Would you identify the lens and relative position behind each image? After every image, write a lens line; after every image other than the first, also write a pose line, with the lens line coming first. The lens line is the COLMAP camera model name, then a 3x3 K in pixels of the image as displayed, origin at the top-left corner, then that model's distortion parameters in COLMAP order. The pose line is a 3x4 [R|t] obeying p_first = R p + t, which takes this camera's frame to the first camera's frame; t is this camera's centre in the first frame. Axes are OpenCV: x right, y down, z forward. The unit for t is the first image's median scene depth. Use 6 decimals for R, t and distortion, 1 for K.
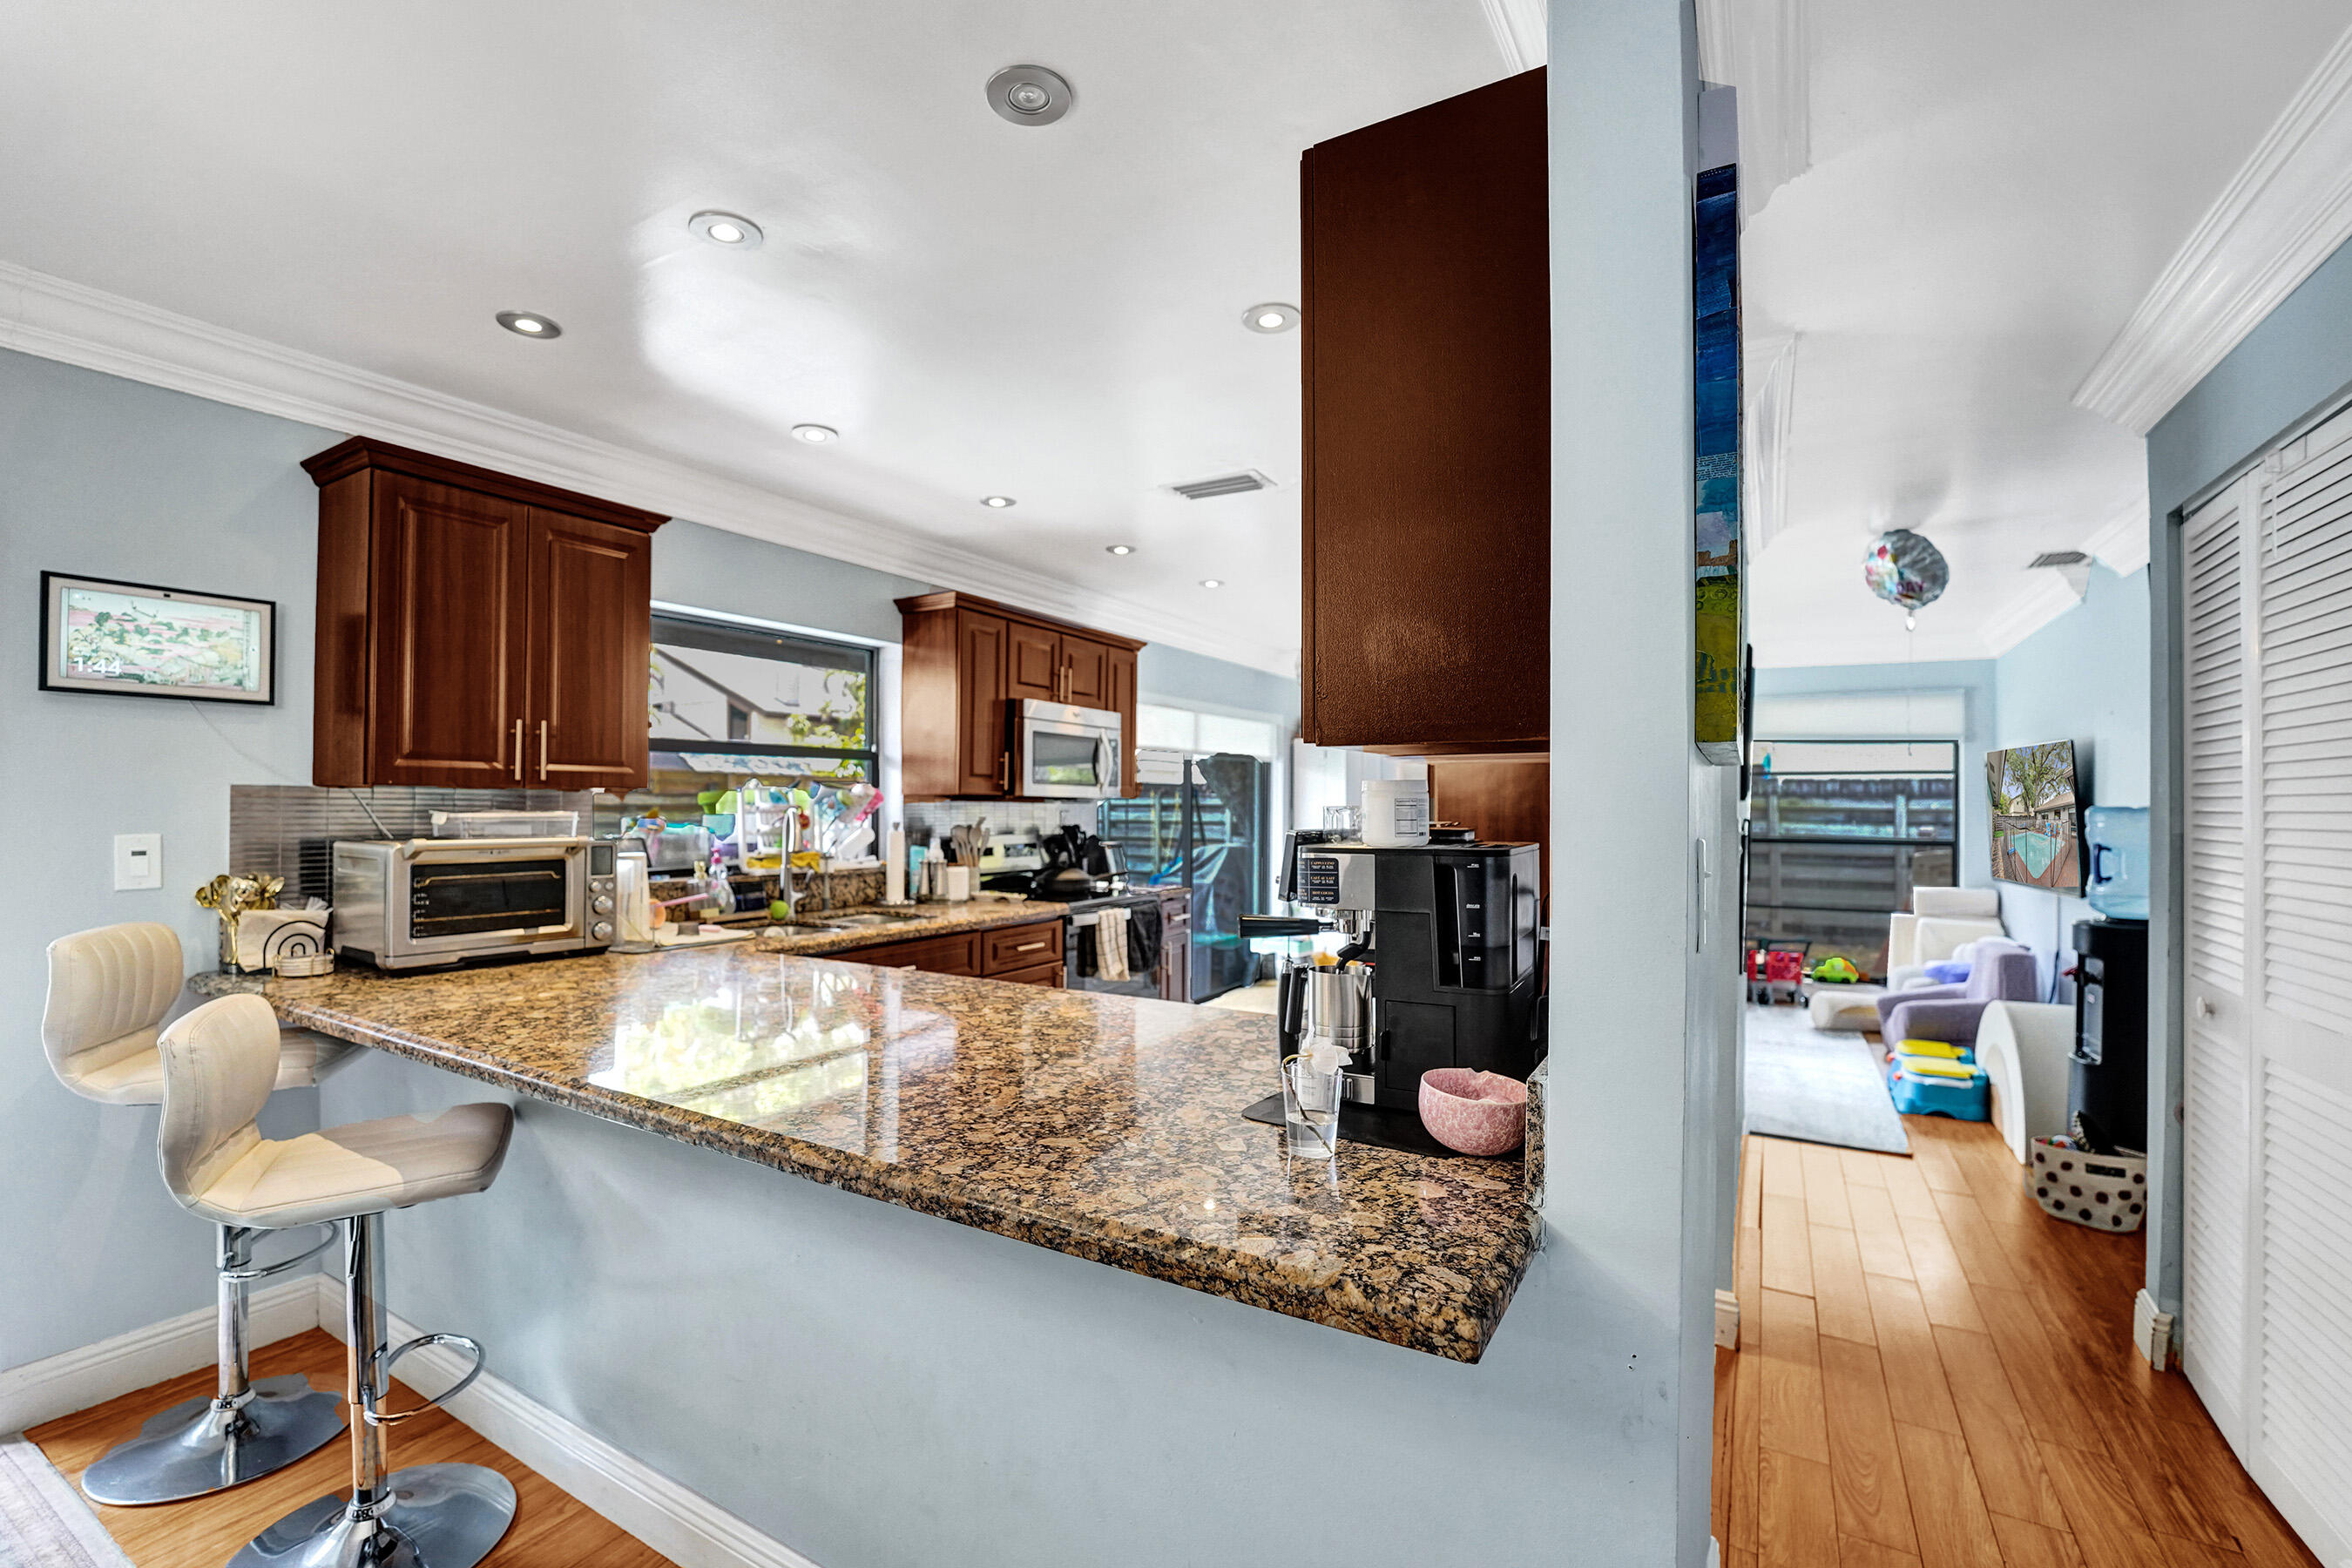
lens RADIAL K [[1023.7, 0, 1146.4], [0, 1023.7, 817.6], [0, 0, 1]] dist [-0.029004, 0.003140]
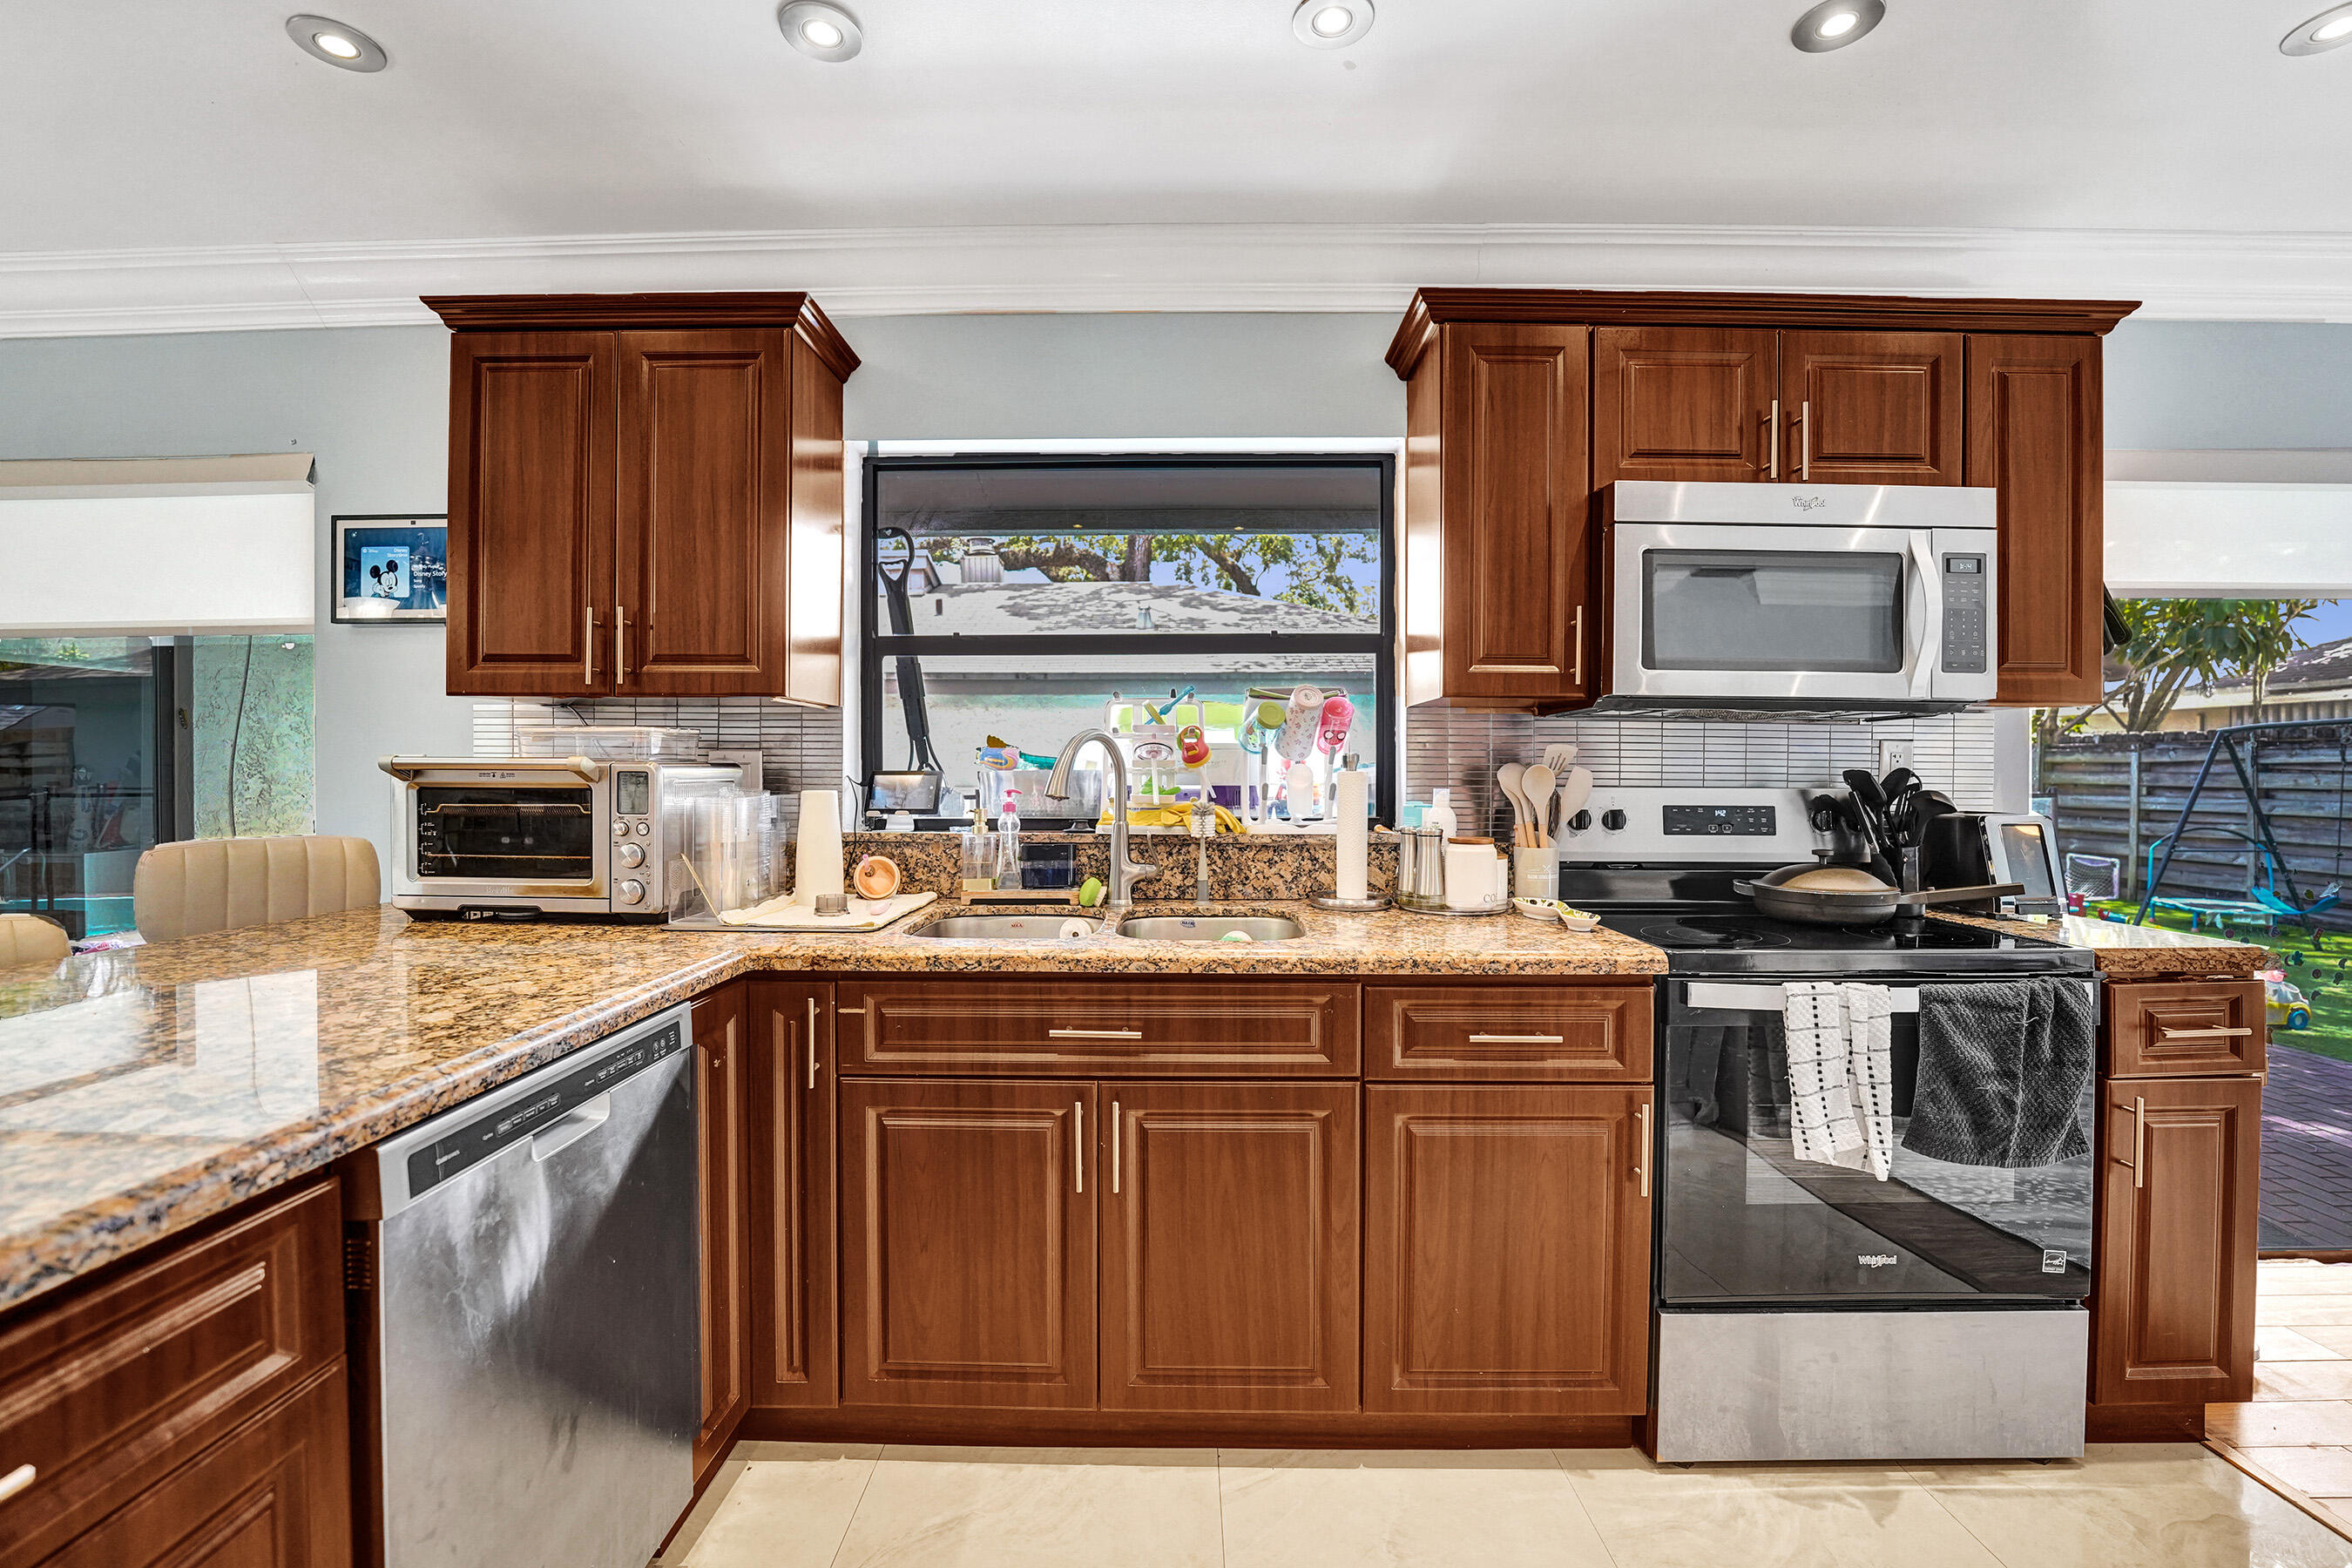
lens RADIAL K [[1023.7, 0, 1153.0], [0, 1023.7, 767.6], [0, 0, 1]] dist [-0.029004, 0.003140]
pose [[0.511416, -0.003257, -0.859327, 0.194901], [-0.012689, 0.999855, -0.011342, 0.021600], [0.859240, 0.016705, 0.511300, 0.711494]]
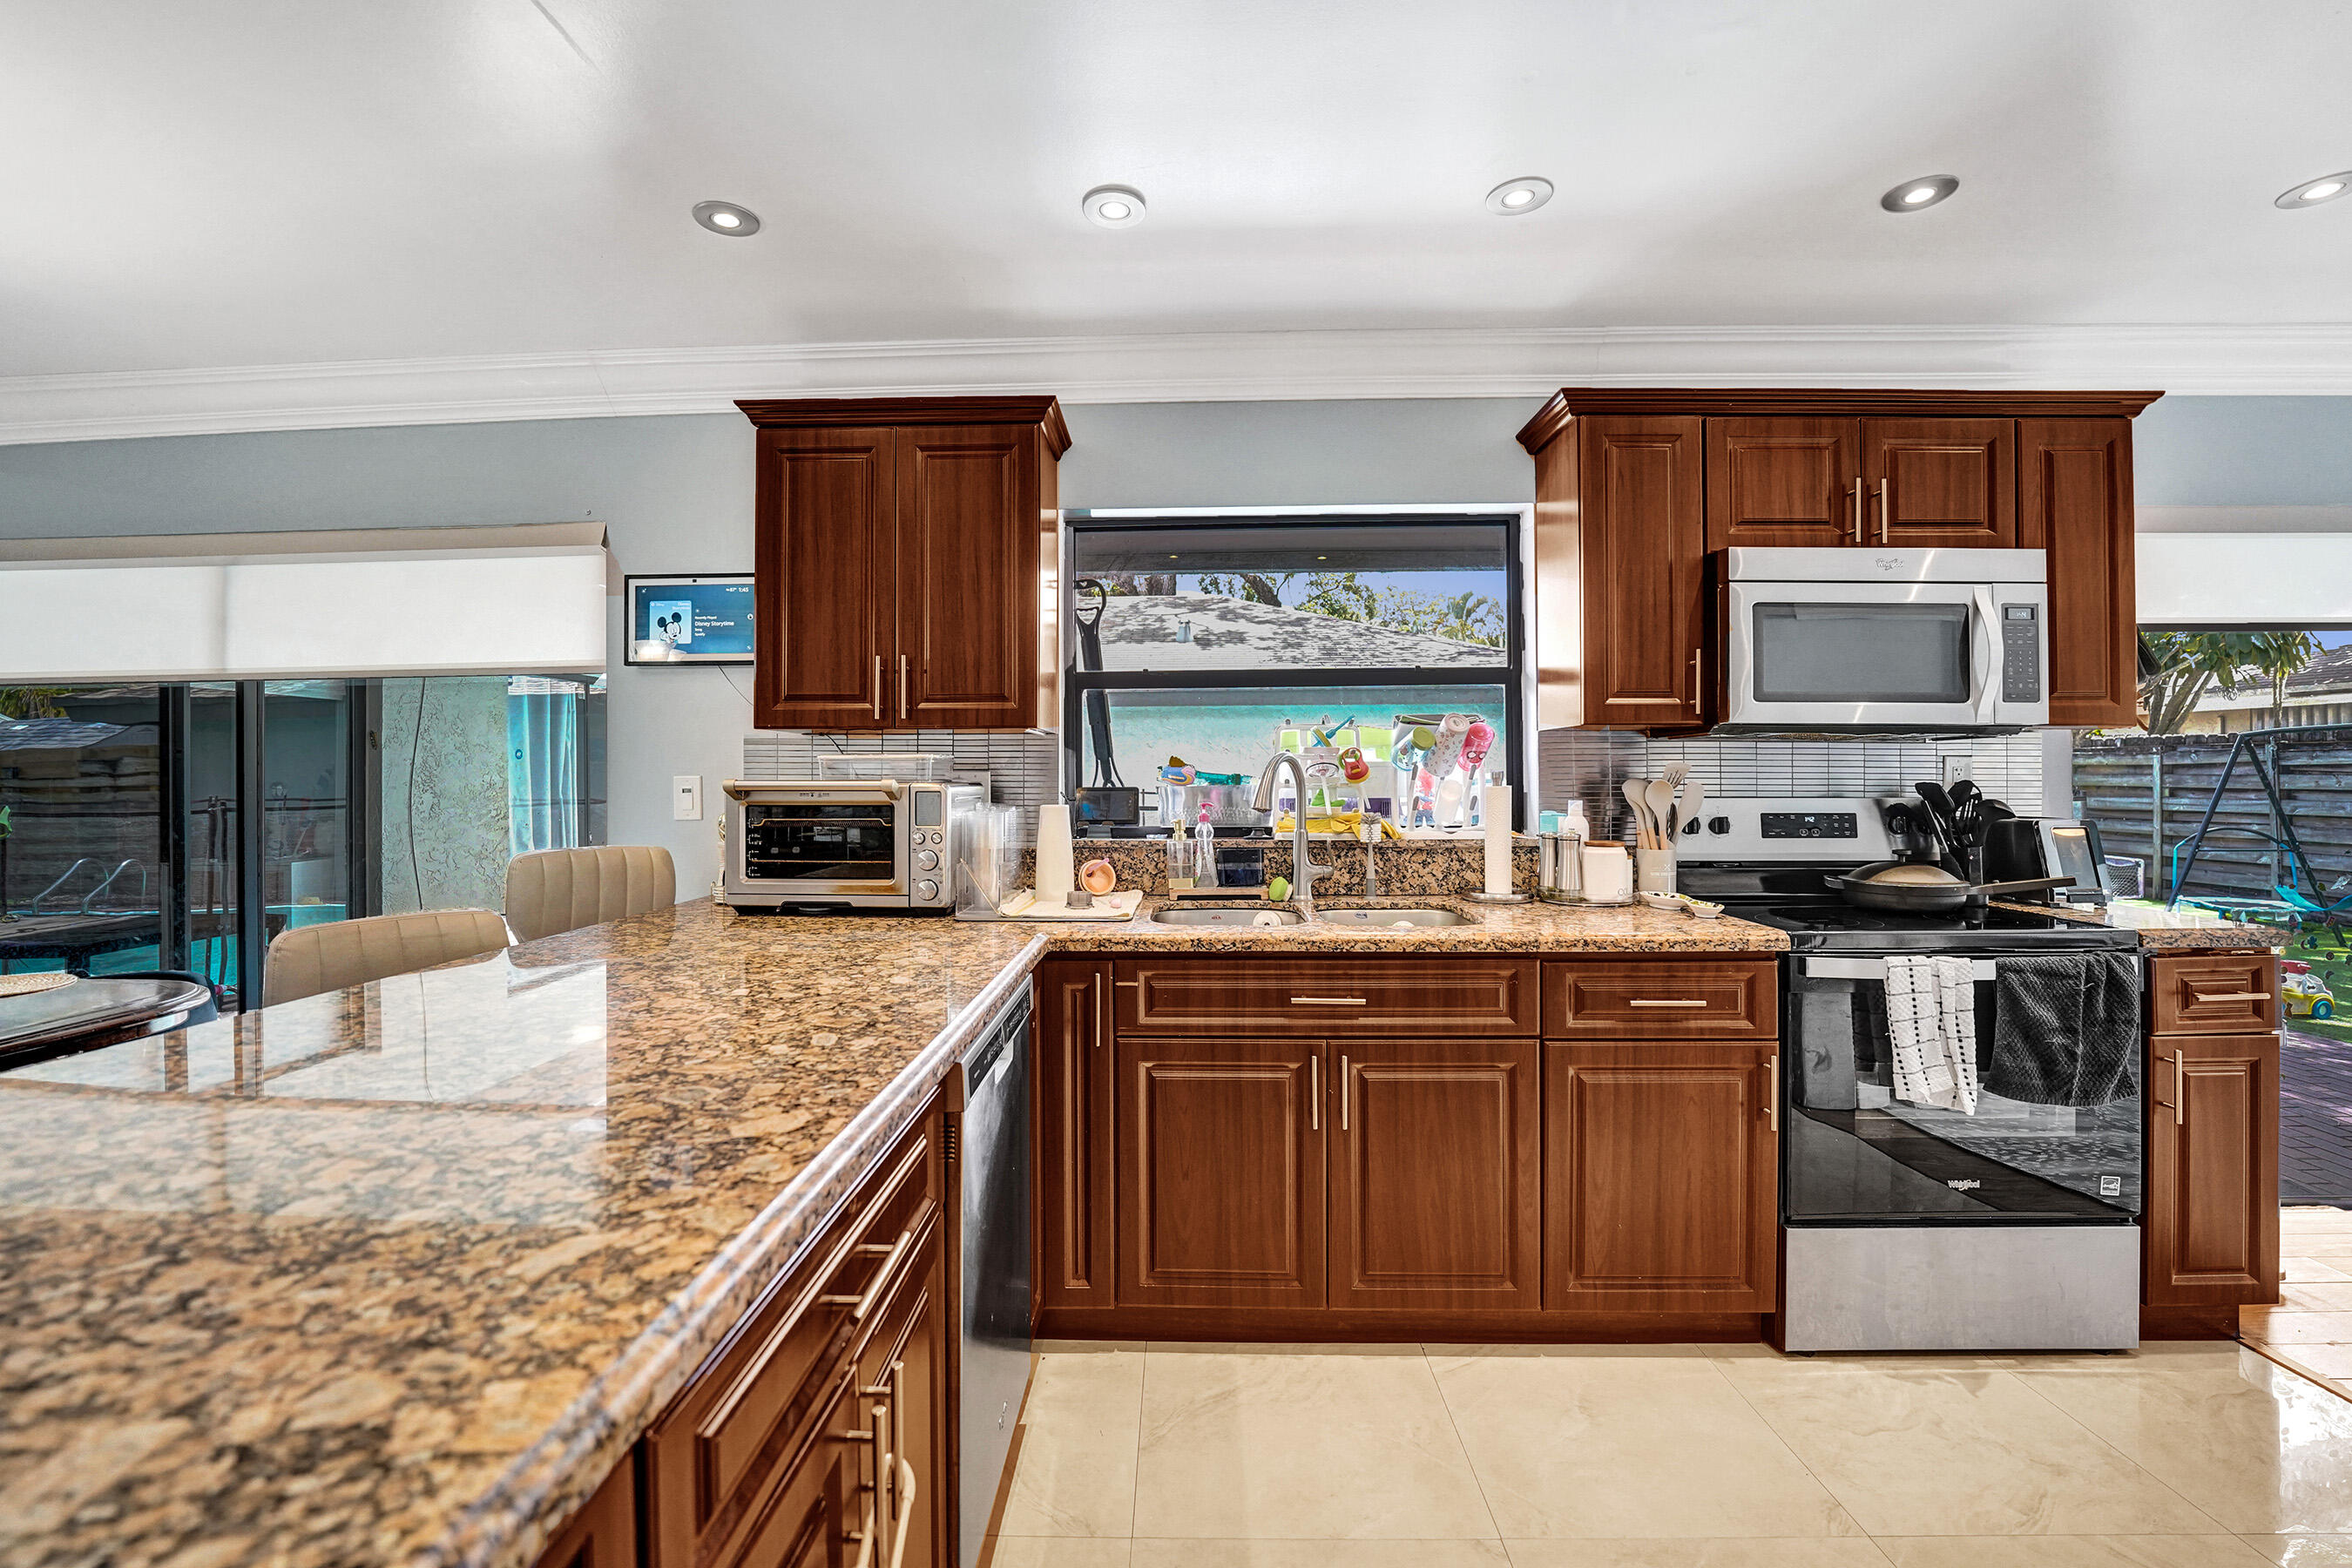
lens RADIAL K [[1023.7, 0, 1134.1], [0, 1023.7, 756.5], [0, 0, 1]] dist [-0.029004, 0.003140]
pose [[0.493910, -0.020581, -0.869269, 0.233945], [-0.006849, 0.999597, -0.027558, 0.015996], [0.869486, 0.019564, 0.493570, 0.540043]]
